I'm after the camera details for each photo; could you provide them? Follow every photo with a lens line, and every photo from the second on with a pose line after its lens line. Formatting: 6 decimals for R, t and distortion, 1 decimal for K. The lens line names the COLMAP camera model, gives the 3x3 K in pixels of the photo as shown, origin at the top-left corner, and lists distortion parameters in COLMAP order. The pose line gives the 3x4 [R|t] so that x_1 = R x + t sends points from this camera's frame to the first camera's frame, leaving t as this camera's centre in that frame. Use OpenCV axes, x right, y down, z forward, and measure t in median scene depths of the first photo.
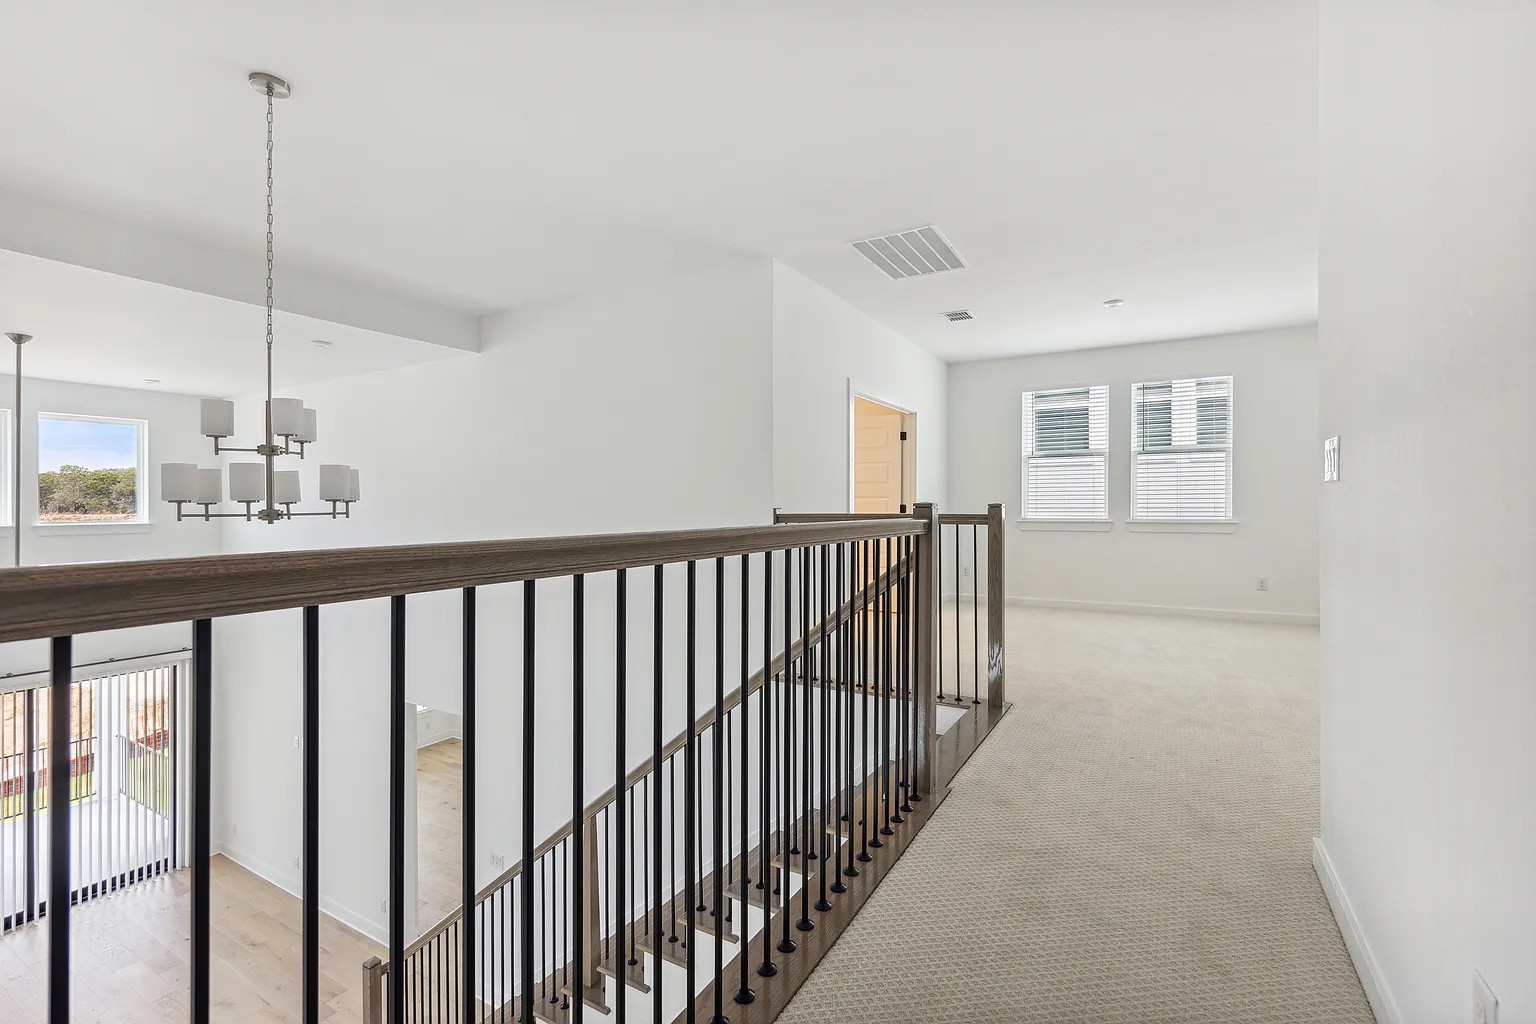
lens RADIAL K [[687.5, 0, 773.1], [0, 687.5, 505.4], [0, 0, 1]] dist [-0.000511, -0.000213]
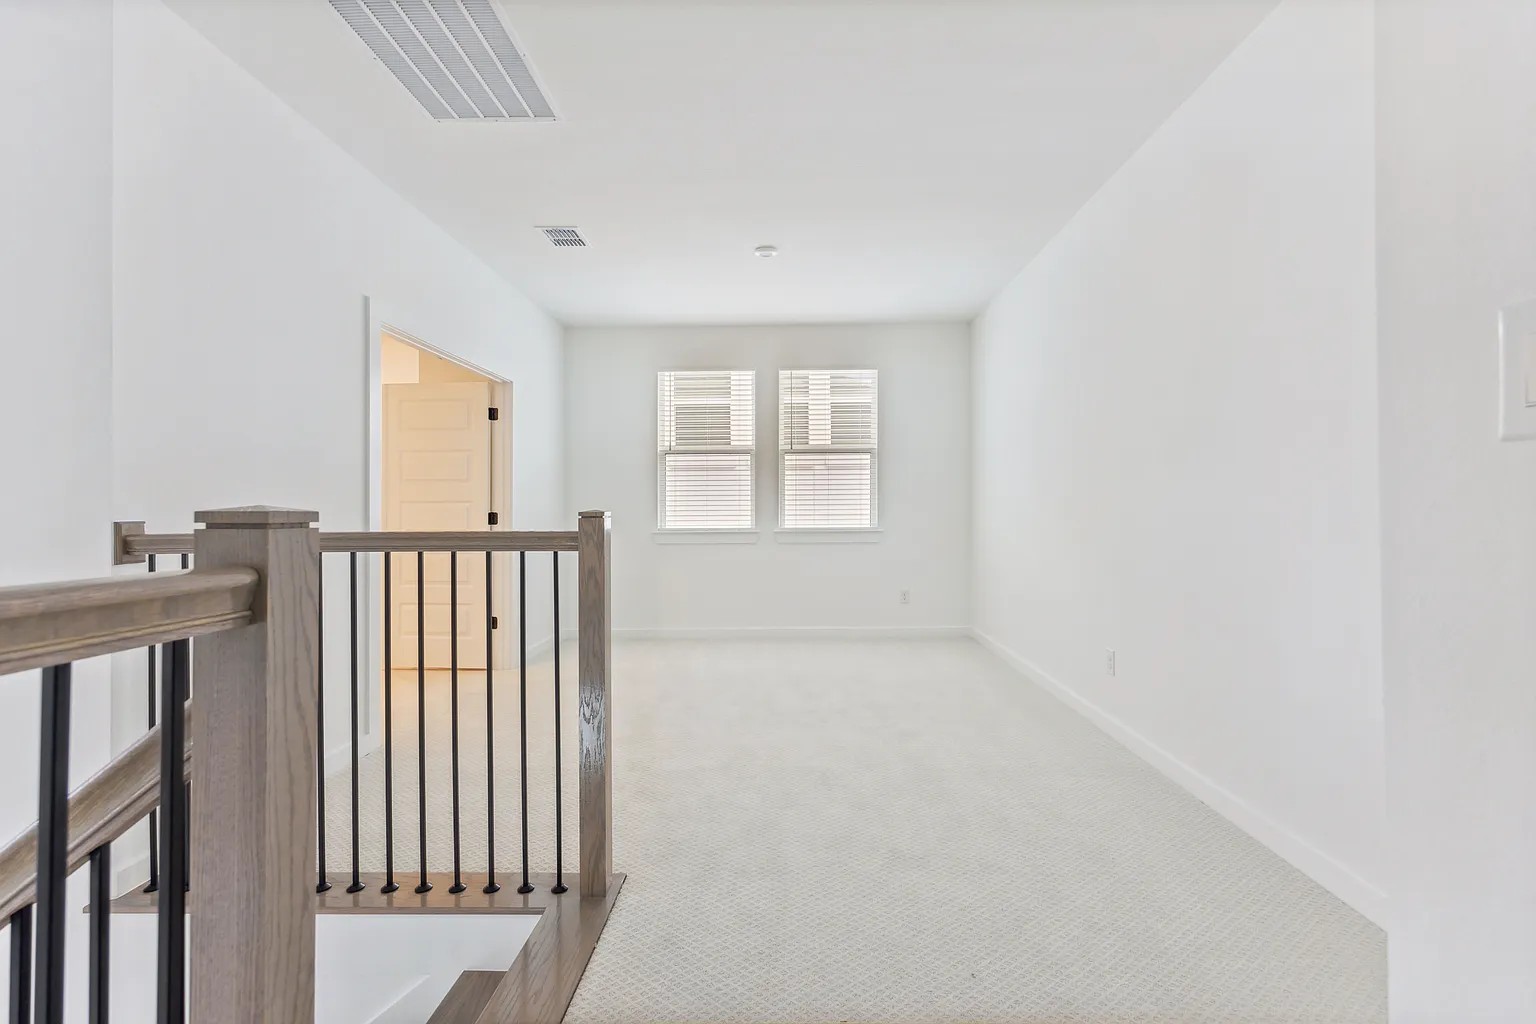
lens RADIAL K [[585.5, 0, 768.0], [0, 585.5, 512.0], [0, 0, 1]] dist [-0.000210, -0.000464]
pose [[0.870422, -0.002484, 0.492300, 0.157599], [0.002363, 0.999997, 0.000868, -0.001289], [-0.492301, 0.000408, 0.870425, 0.390131]]
